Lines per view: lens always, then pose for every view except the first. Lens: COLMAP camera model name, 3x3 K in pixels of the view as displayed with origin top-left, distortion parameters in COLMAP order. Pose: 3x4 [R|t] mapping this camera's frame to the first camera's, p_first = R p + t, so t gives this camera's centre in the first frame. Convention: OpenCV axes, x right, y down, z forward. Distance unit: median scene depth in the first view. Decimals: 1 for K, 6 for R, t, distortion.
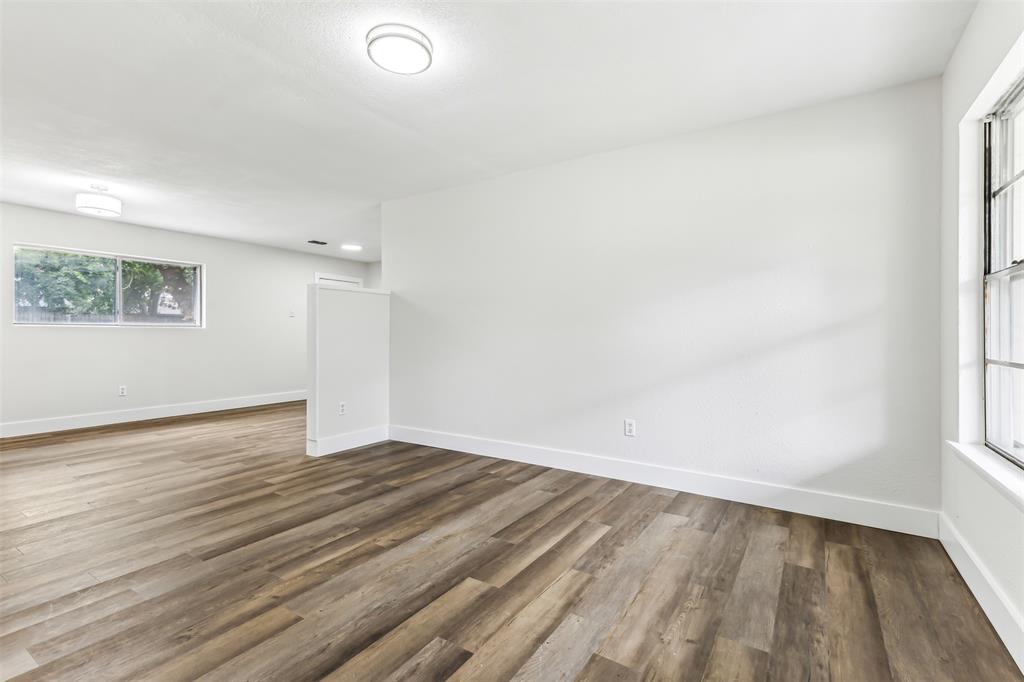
lens RADIAL K [[465.1, 0, 517.8], [0, 465.1, 336.1], [0, 0, 1]] dist [0.009914, -0.001327]
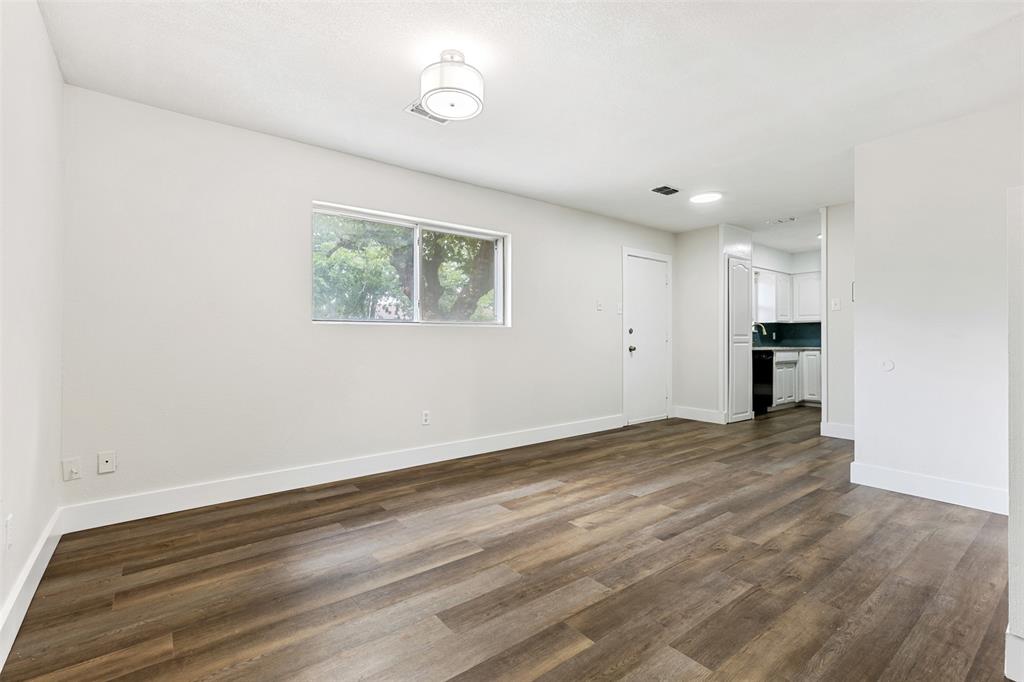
lens RADIAL K [[465.1, 0, 517.6], [0, 465.1, 339.6], [0, 0, 1]] dist [0.009914, -0.001327]
pose [[0.946604, -0.002539, -0.322387, -0.435649], [0.004341, 0.999979, 0.004870, -0.001738], [0.322368, -0.006009, 0.946595, 0.347690]]
